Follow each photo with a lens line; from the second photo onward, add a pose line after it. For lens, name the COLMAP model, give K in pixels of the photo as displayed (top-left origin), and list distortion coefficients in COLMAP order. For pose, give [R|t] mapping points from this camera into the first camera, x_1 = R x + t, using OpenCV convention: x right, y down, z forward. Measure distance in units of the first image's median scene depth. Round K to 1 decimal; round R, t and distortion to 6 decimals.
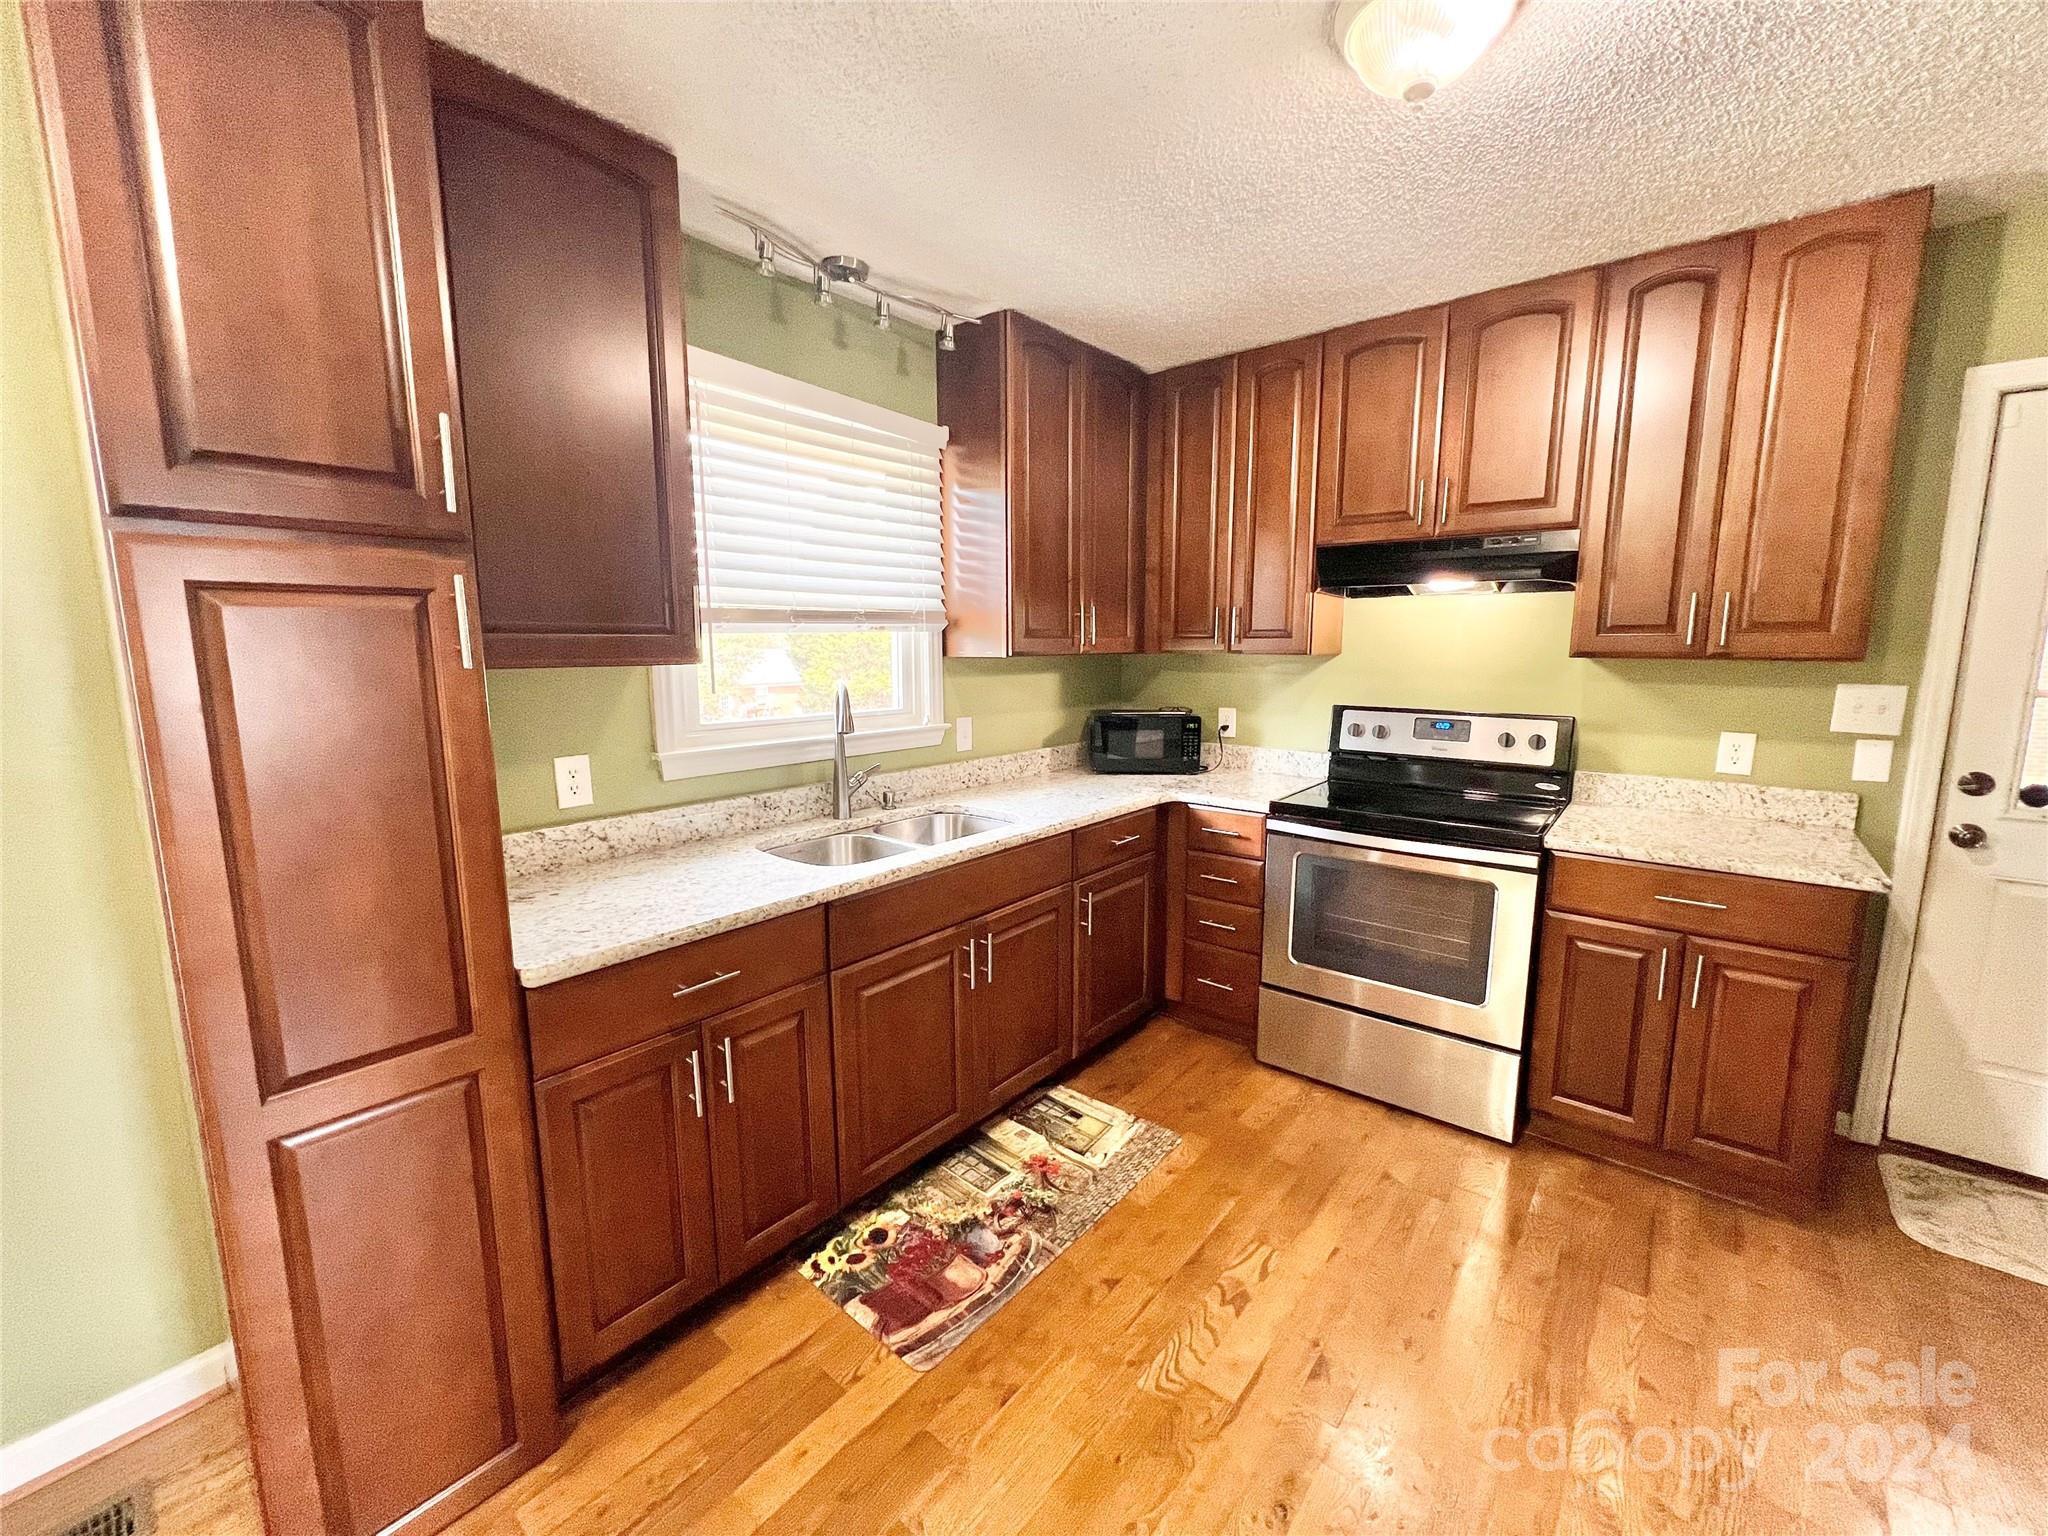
lens RADIAL K [[819.0, 0, 1021.1], [0, 819.0, 760.4], [0, 0, 1]] dist [-0.002232, 0.000646]
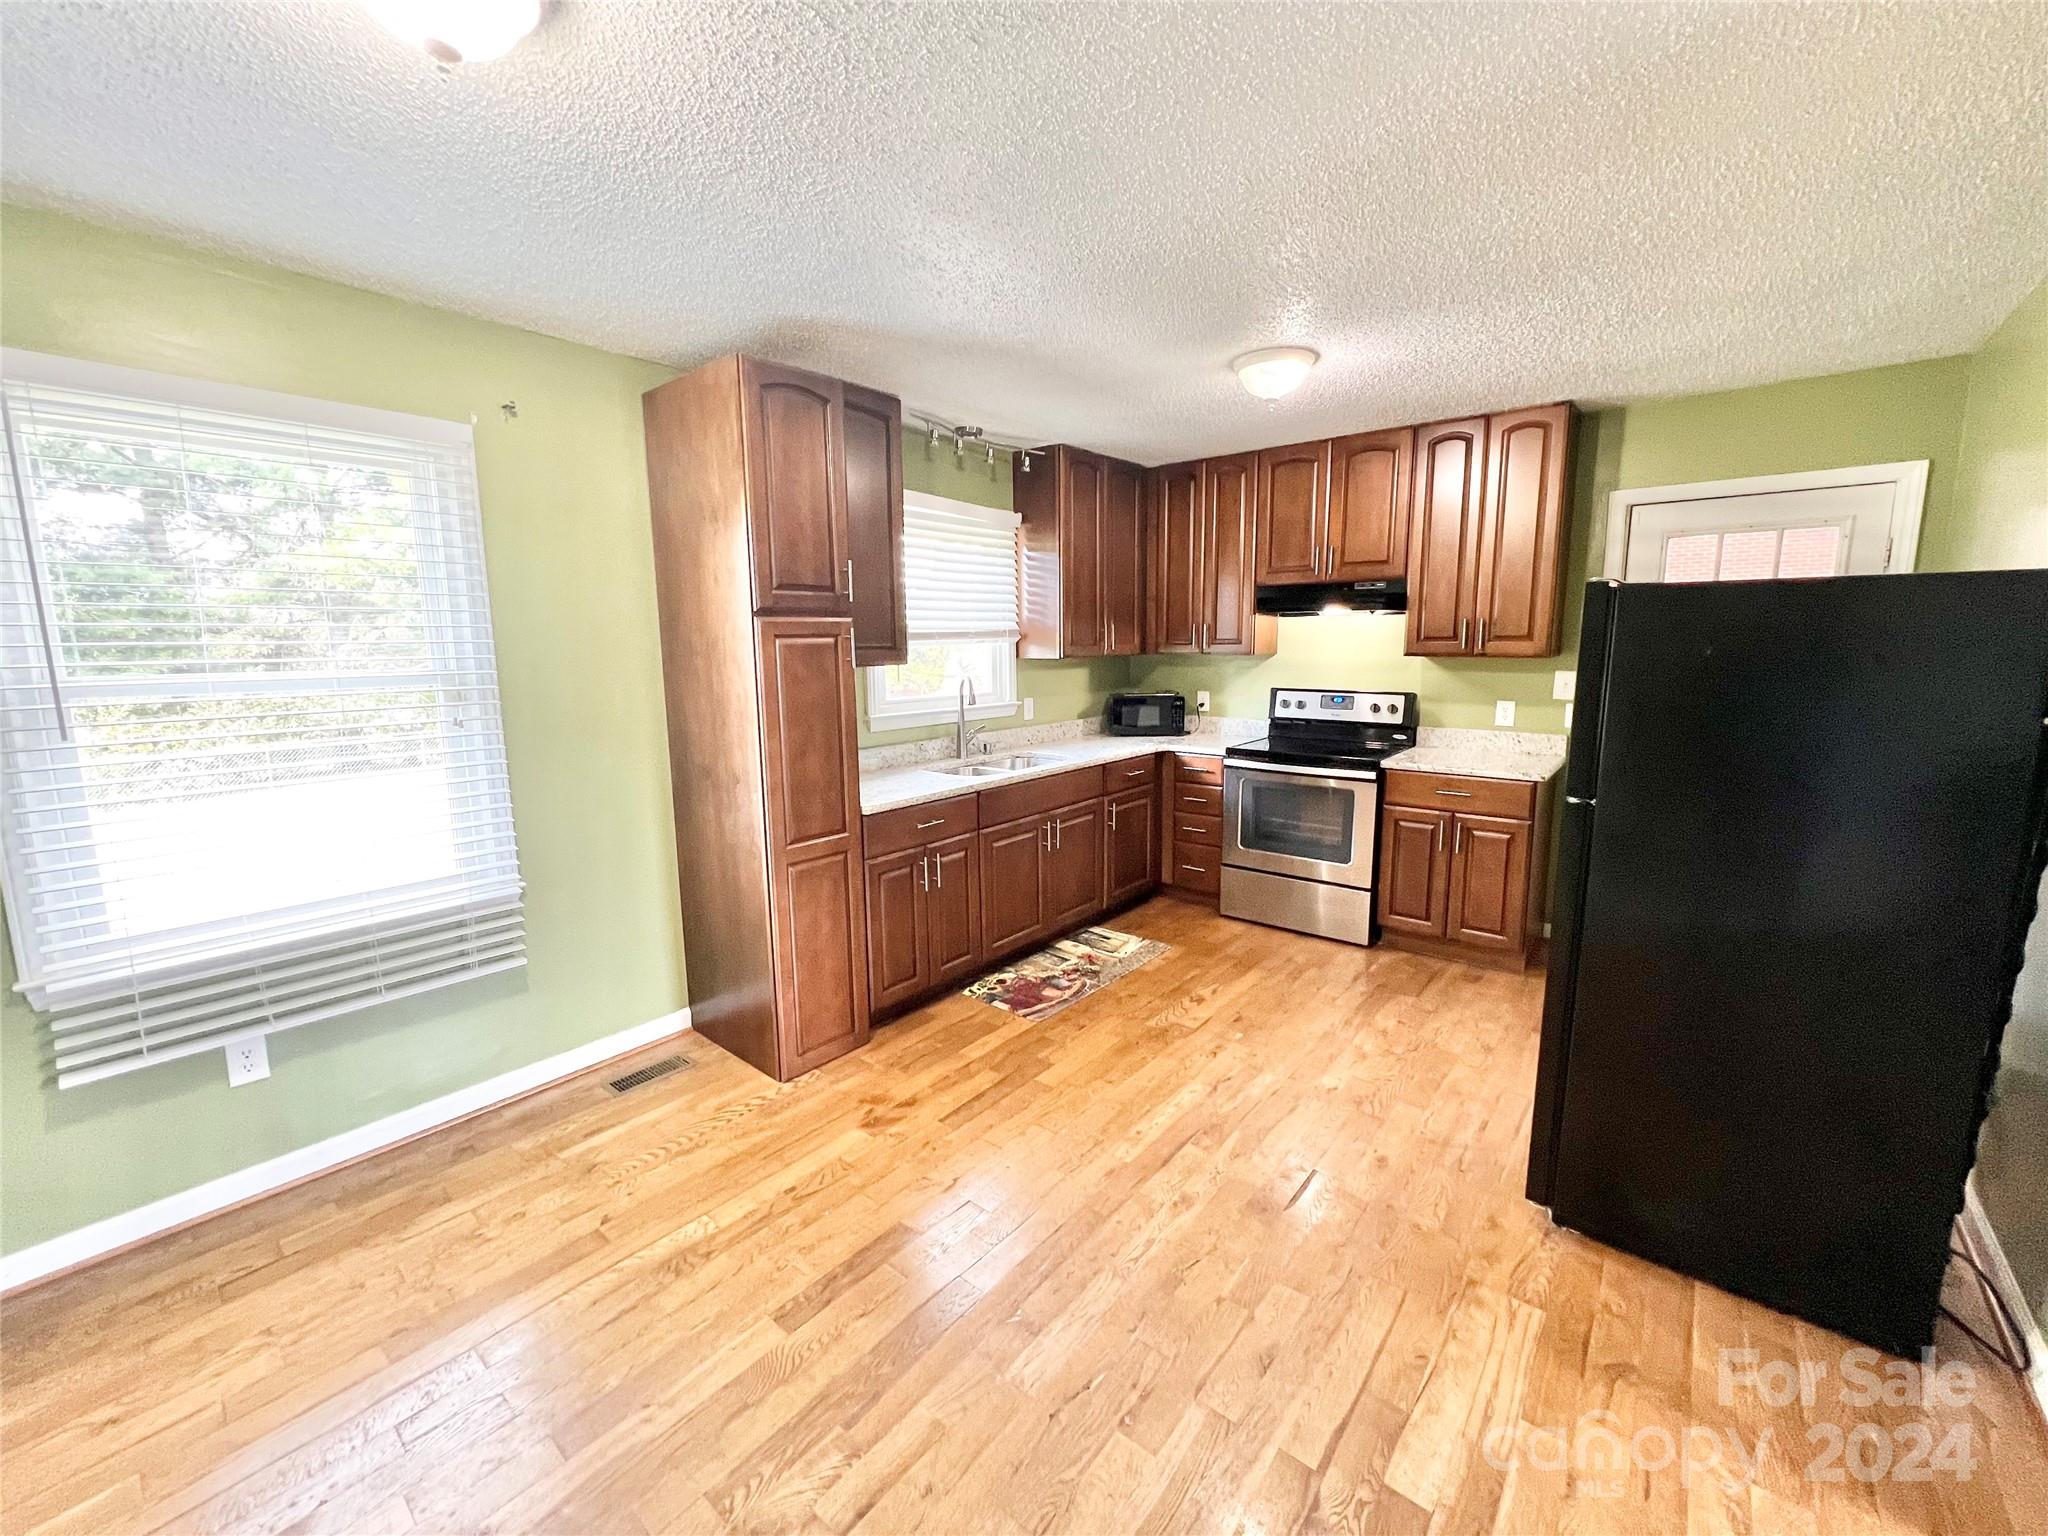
lens RADIAL K [[819.0, 0, 1020.9], [0, 819.0, 762.9], [0, 0, 1]] dist [-0.002232, 0.000646]
pose [[0.999963, -0.008461, -0.001564, -0.104281], [0.008473, 0.999934, 0.007709, 0.071864], [0.001499, -0.007722, 0.999969, -0.668578]]
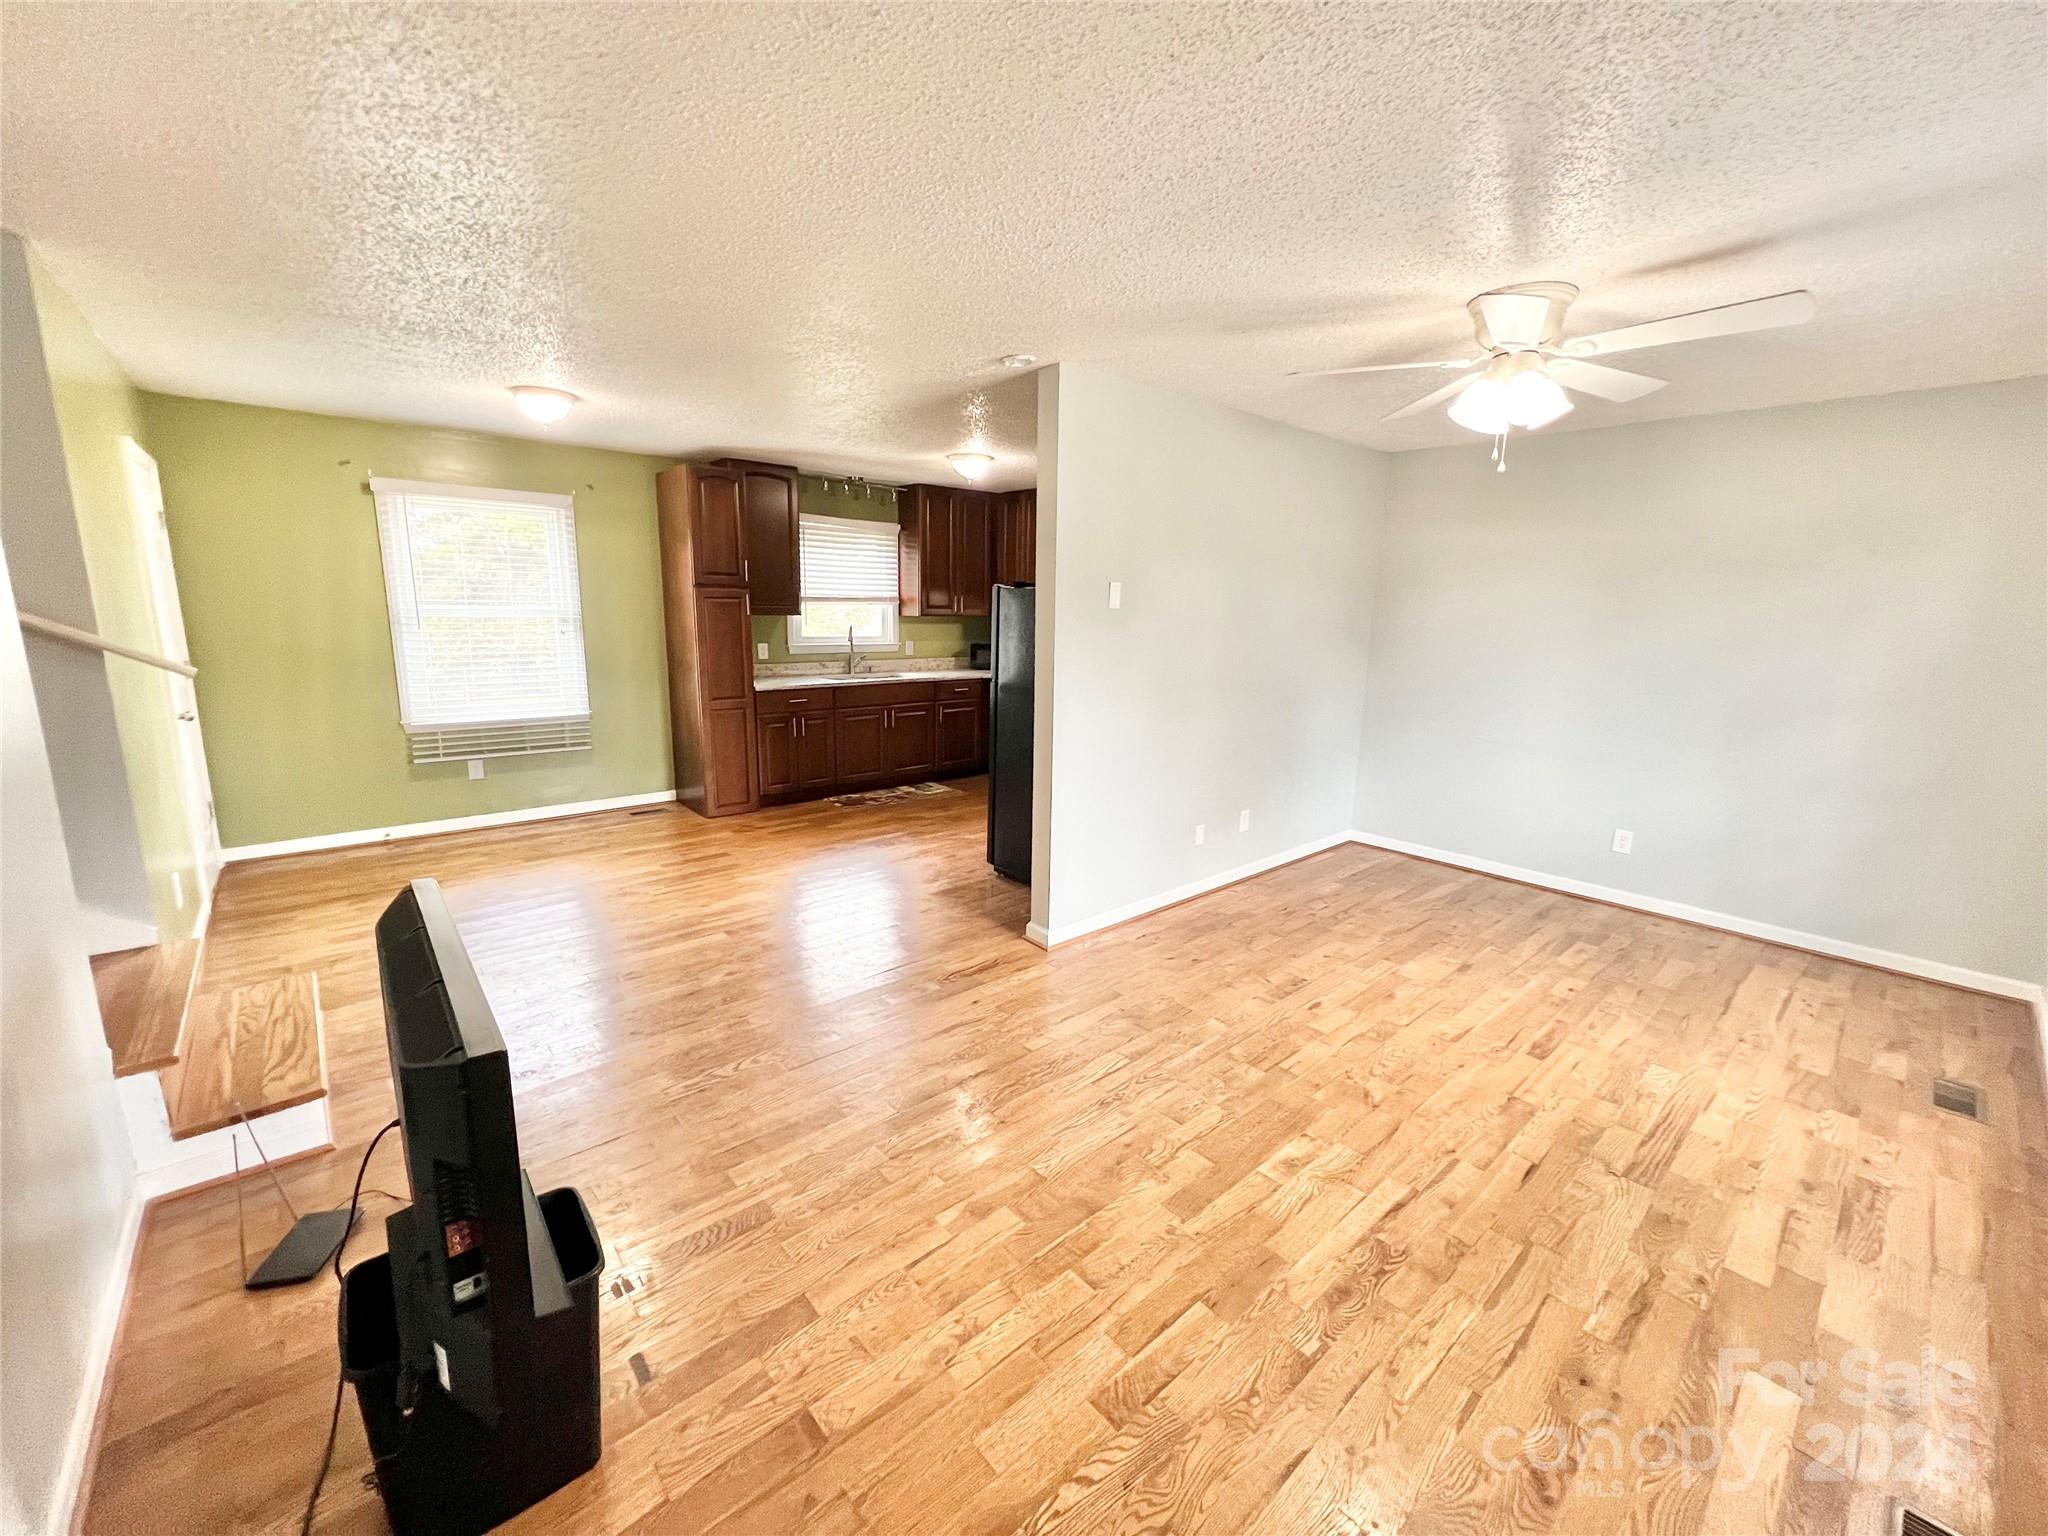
lens RADIAL K [[821.7, 0, 1021.9], [0, 821.7, 756.5], [0, 0, 1]] dist [-0.001763, 0.000645]
pose [[0.988655, 0.050798, -0.141355, 0.782346], [-0.044726, 0.997949, 0.045805, 0.205087], [0.143392, -0.038963, 0.988899, -1.722616]]
